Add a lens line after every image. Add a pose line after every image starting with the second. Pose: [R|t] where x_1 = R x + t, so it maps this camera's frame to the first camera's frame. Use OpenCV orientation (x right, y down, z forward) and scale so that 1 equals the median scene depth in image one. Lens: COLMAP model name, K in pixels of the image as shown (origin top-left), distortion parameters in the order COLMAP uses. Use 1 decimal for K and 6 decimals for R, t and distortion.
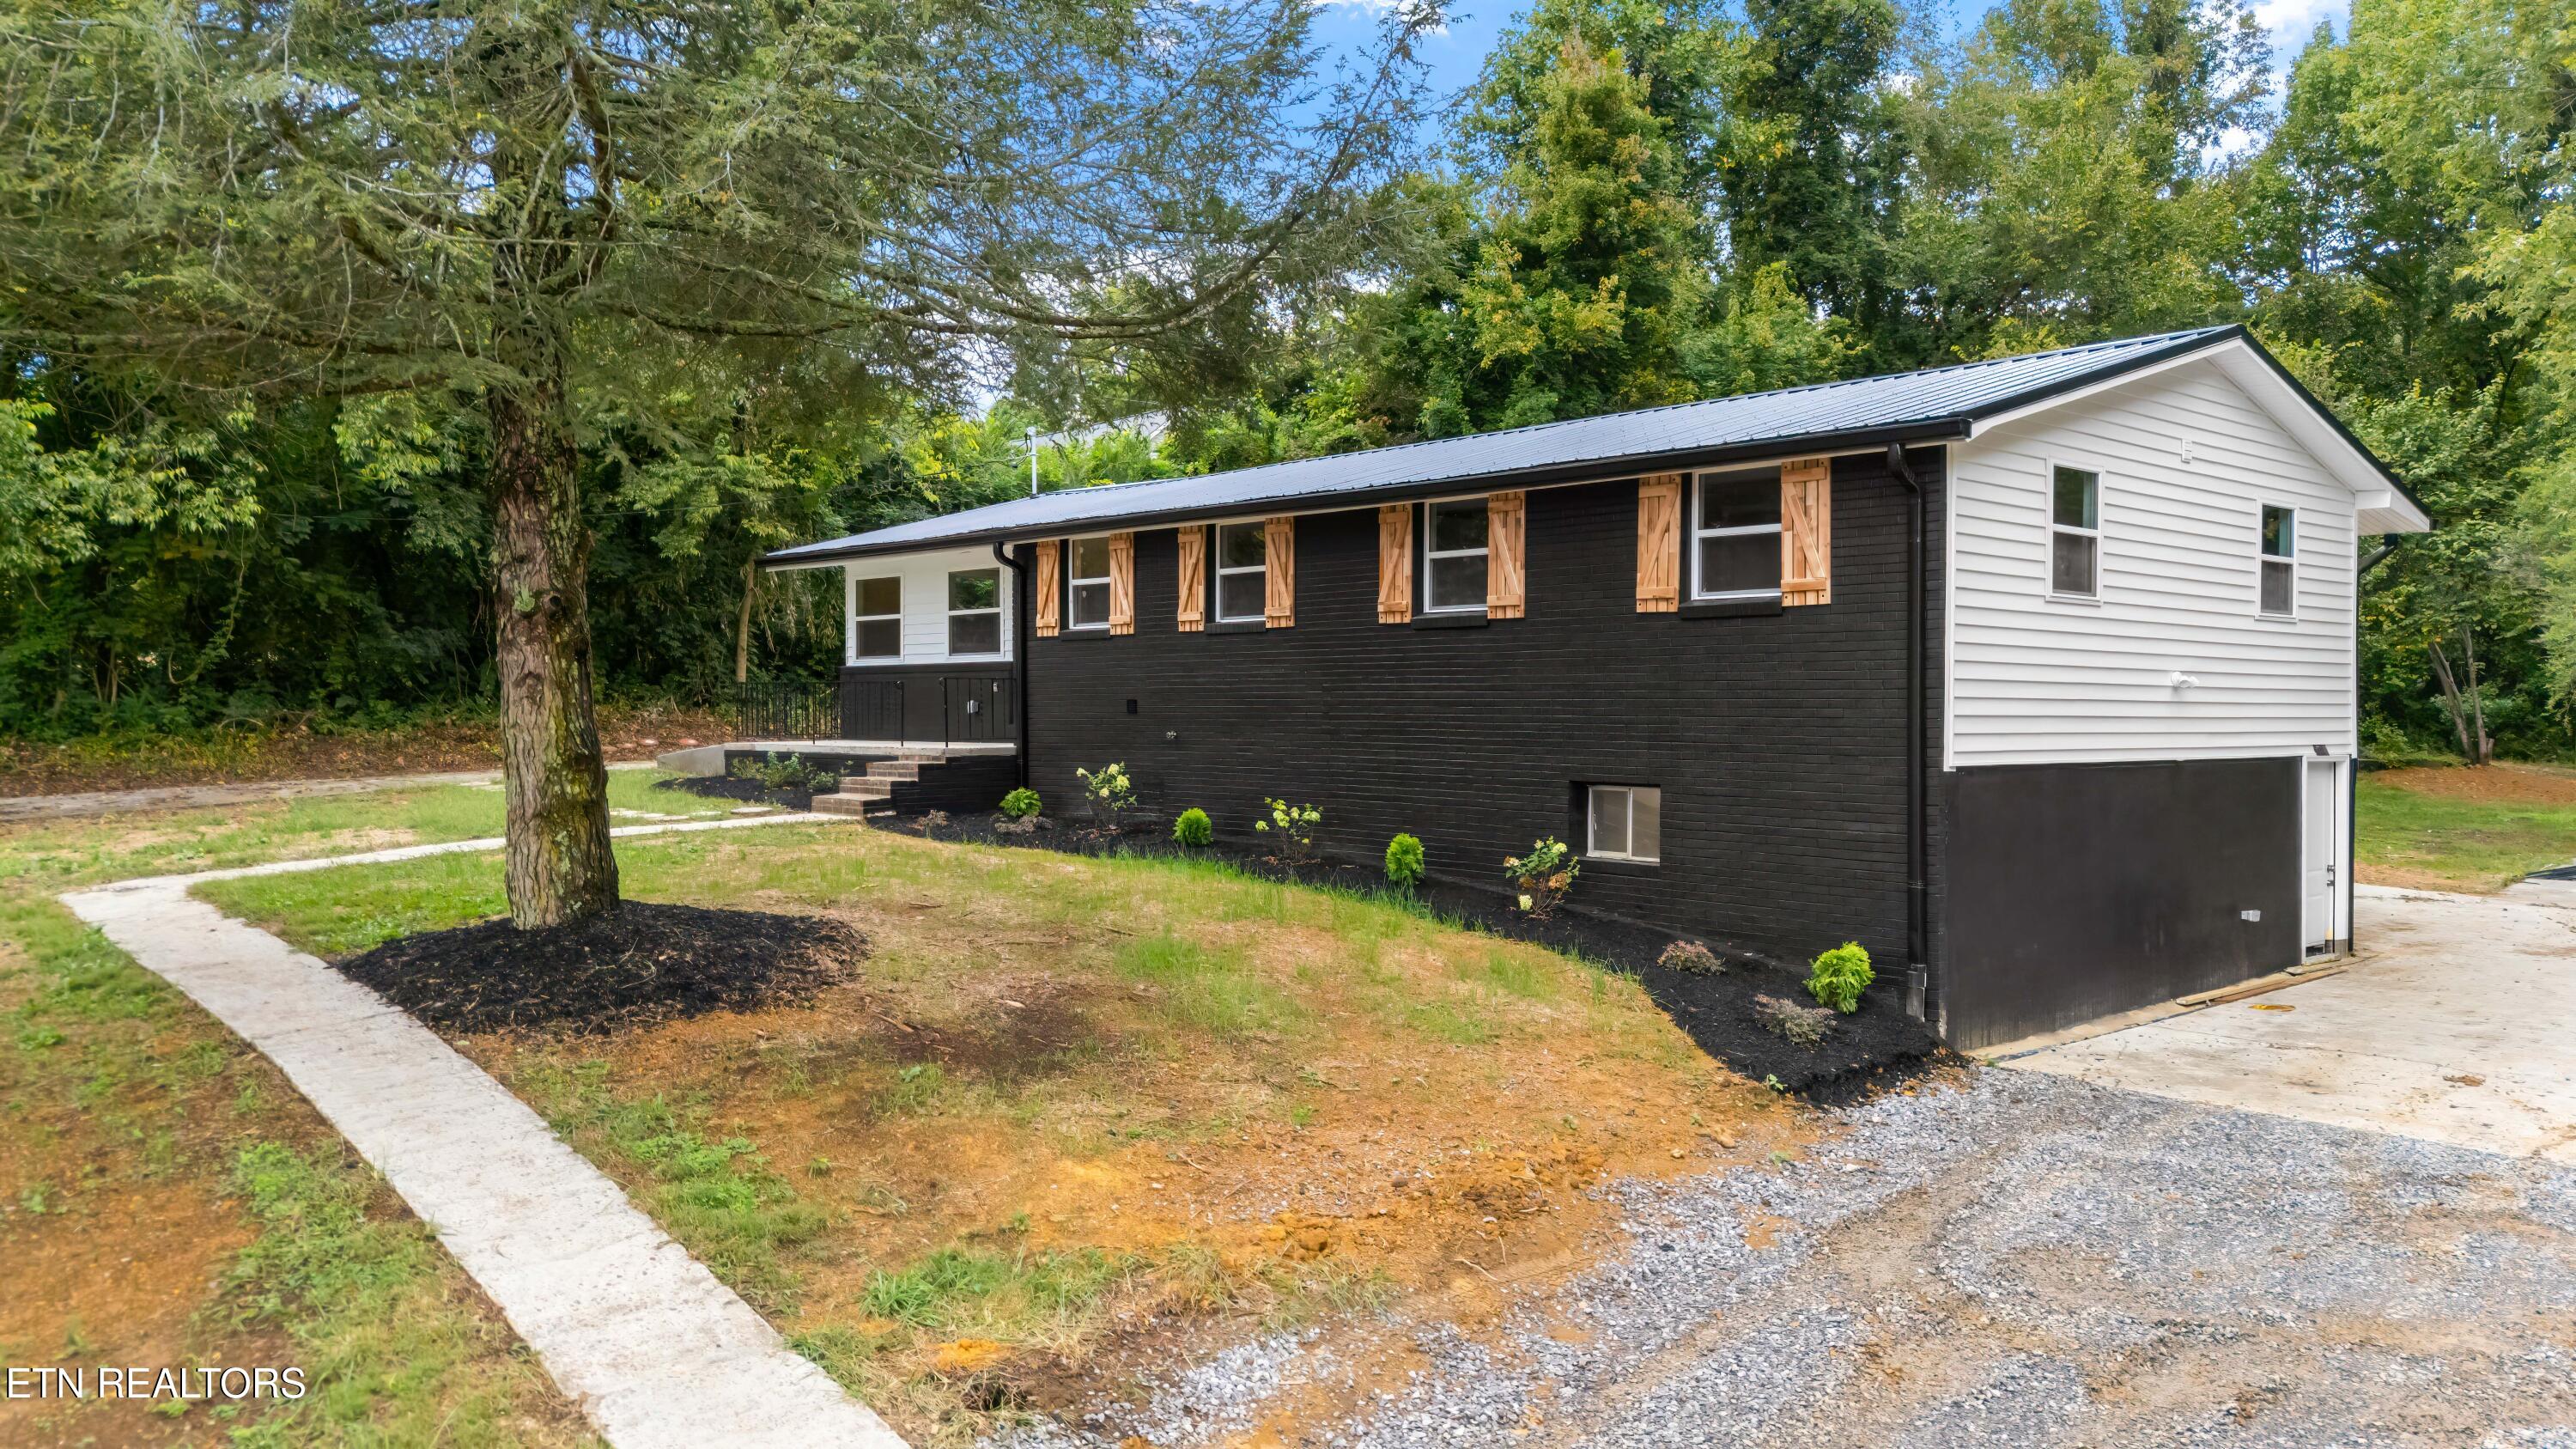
lens RADIAL K [[2034.7, 0, 1288.0], [0, 2034.7, 724.5], [0, 0, 1]] dist [0.002094, 0.000041]
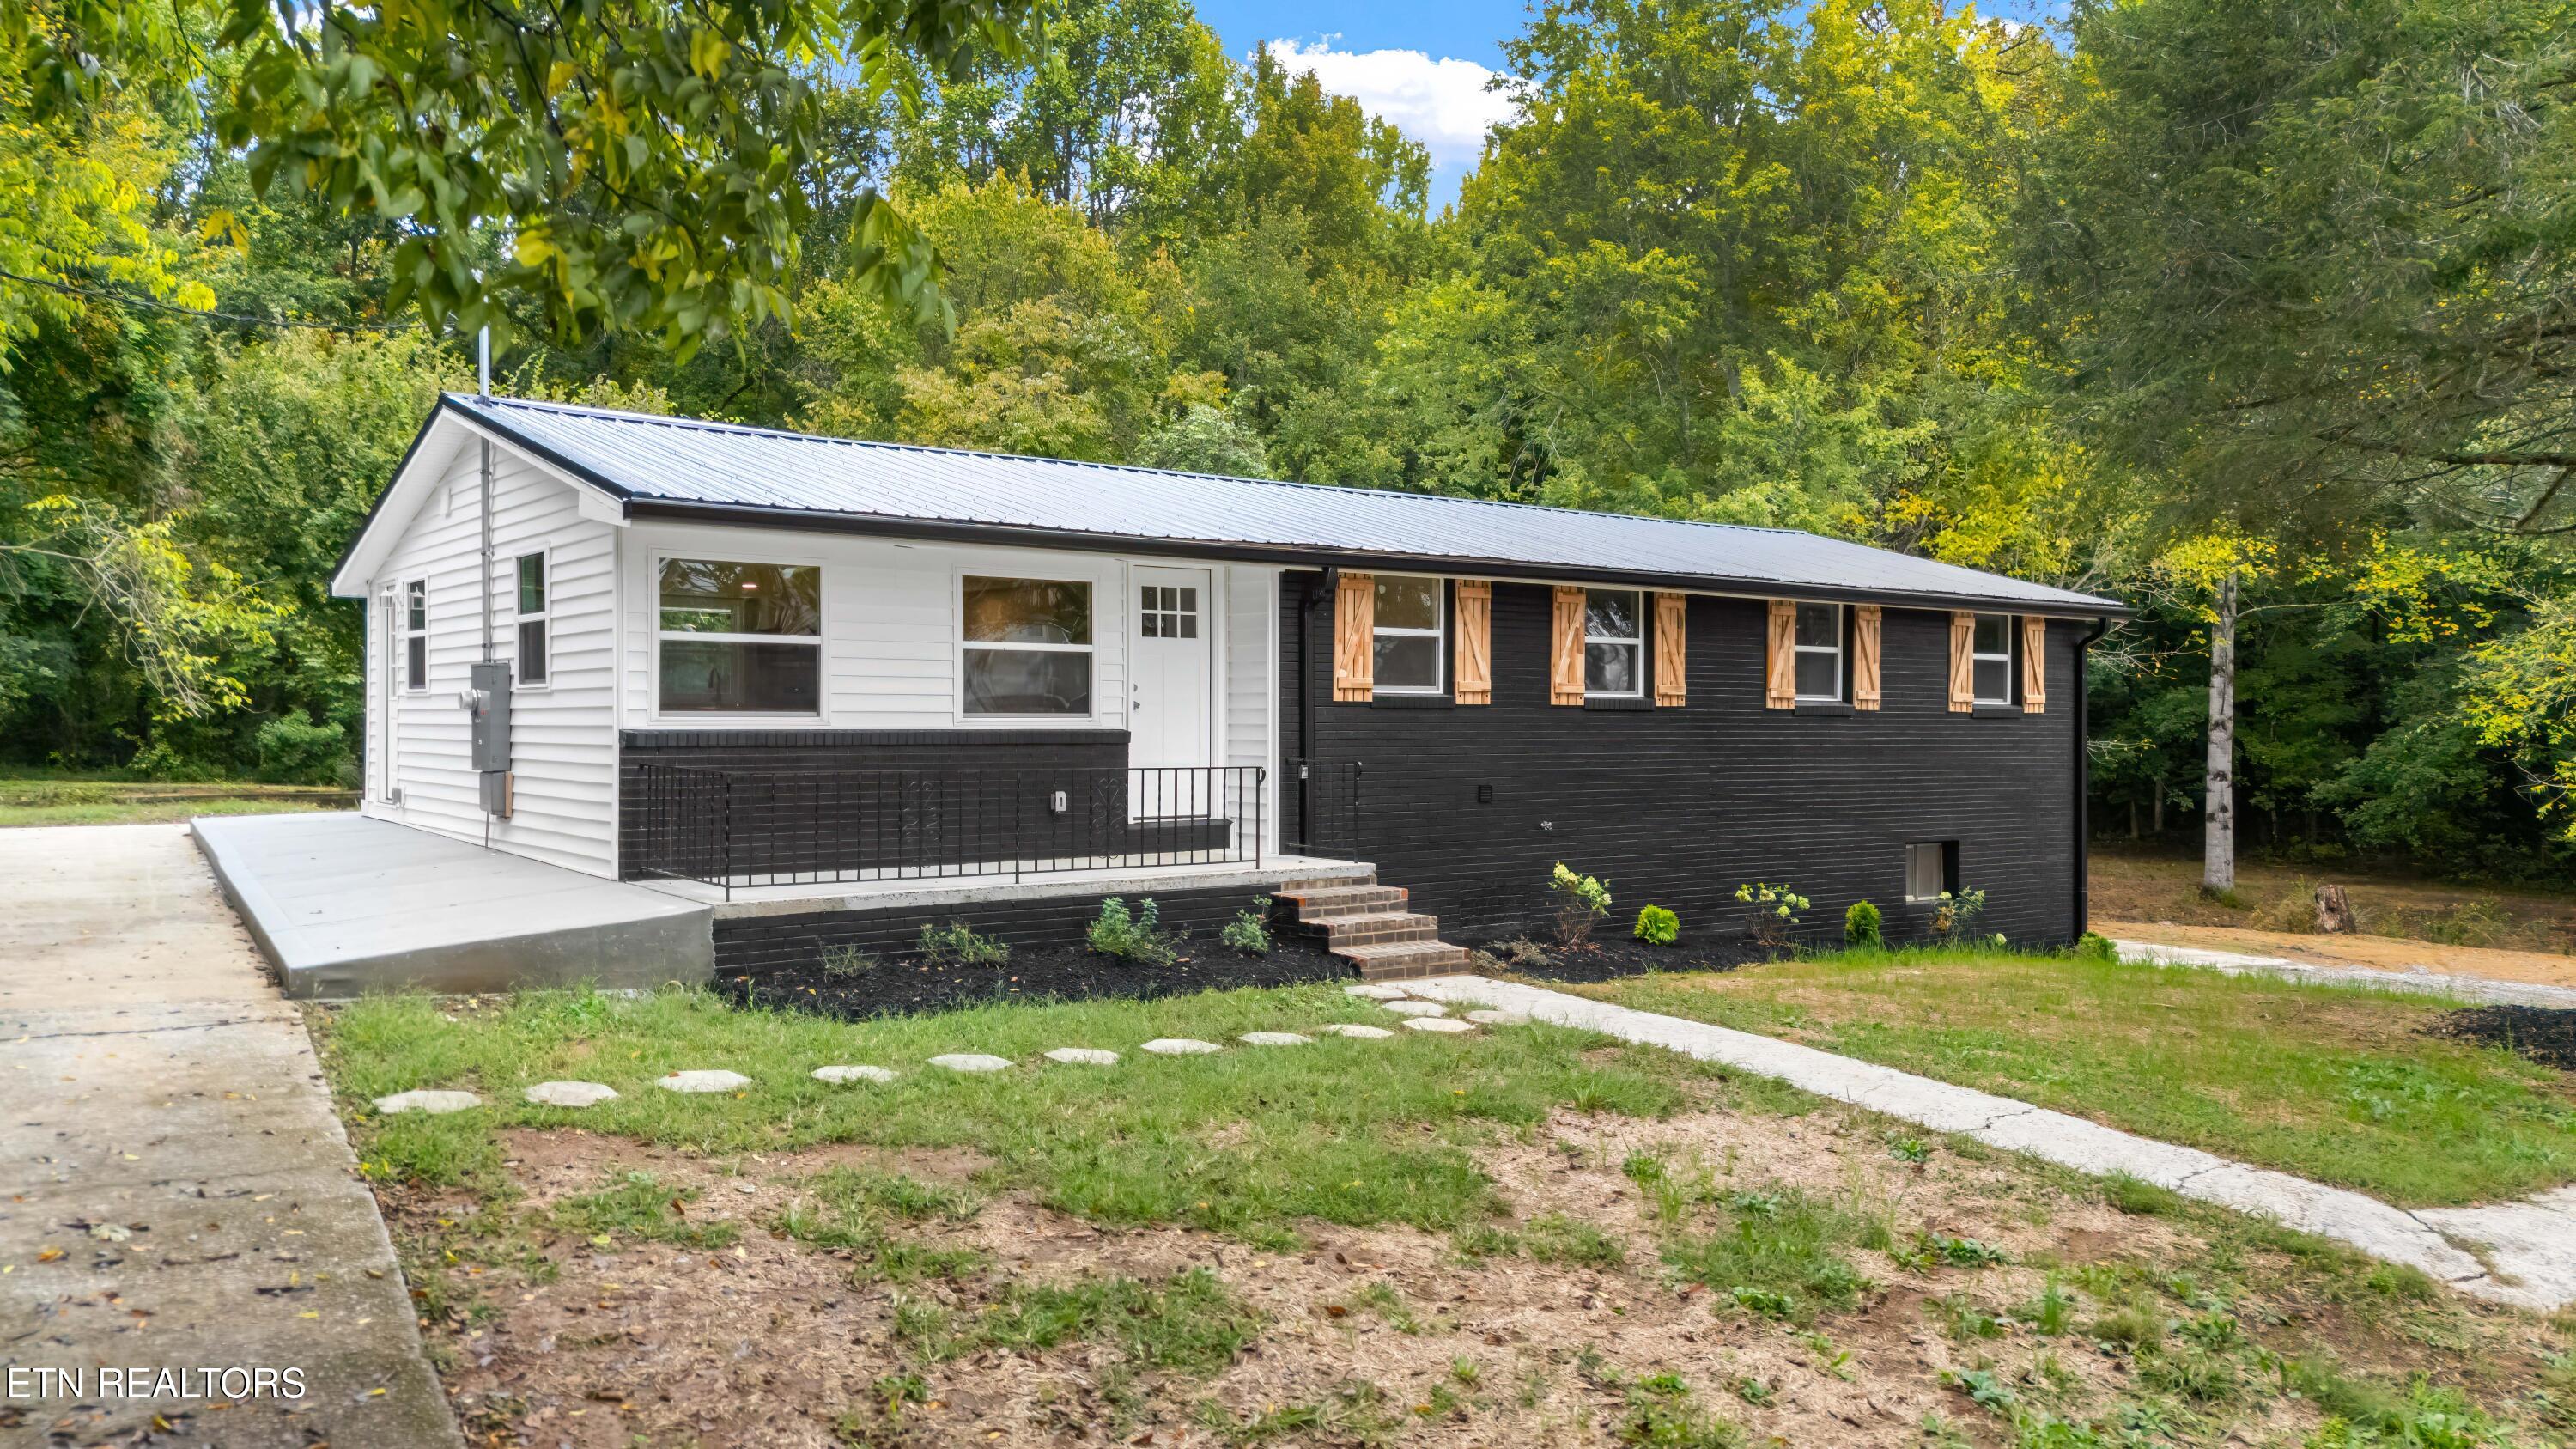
lens RADIAL K [[2034.7, 0, 1288.0], [0, 2034.7, 724.5], [0, 0, 1]] dist [0.002094, 0.000041]
pose [[0.078672, 0.033965, 0.996322, -0.905101], [0.028562, 0.998932, -0.036309, -0.007592], [-0.996491, 0.031313, 0.077618, 1.012887]]
